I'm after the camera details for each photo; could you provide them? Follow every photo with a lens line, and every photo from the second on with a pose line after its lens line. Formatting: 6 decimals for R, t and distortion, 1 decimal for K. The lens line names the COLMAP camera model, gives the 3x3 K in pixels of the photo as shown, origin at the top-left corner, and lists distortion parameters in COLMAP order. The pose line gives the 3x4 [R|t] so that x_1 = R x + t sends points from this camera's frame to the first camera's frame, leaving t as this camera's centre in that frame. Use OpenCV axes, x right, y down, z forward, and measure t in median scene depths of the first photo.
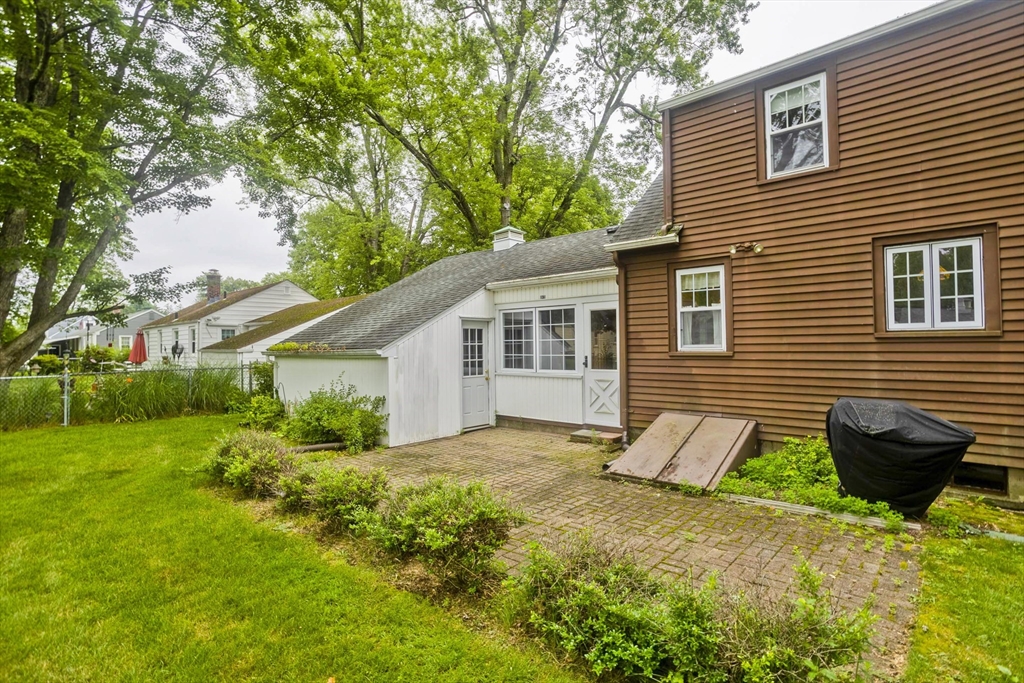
lens RADIAL K [[503.9, 0, 512.5], [0, 503.9, 336.8], [0, 0, 1]] dist [-0.044694, 0.036721]
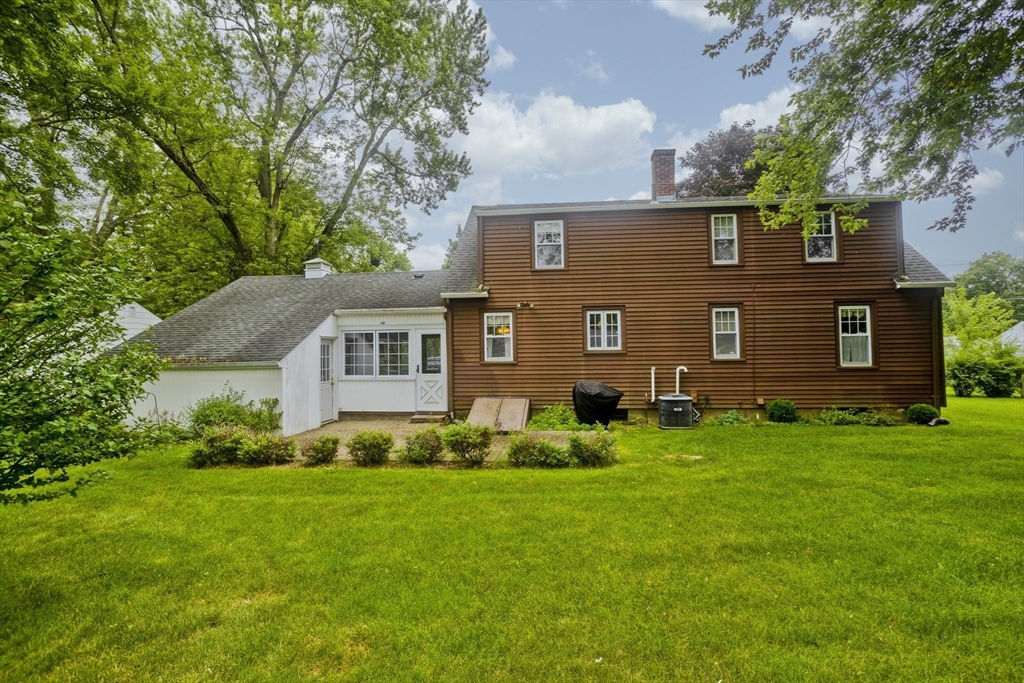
lens RADIAL K [[503.9, 0, 512.5], [0, 503.9, 336.8], [0, 0, 1]] dist [-0.044694, 0.036721]
pose [[0.820562, 0.018971, 0.571242, -0.554228], [-0.006774, 0.999702, -0.023469, -0.013842], [-0.571517, 0.015389, 0.820446, -0.433344]]
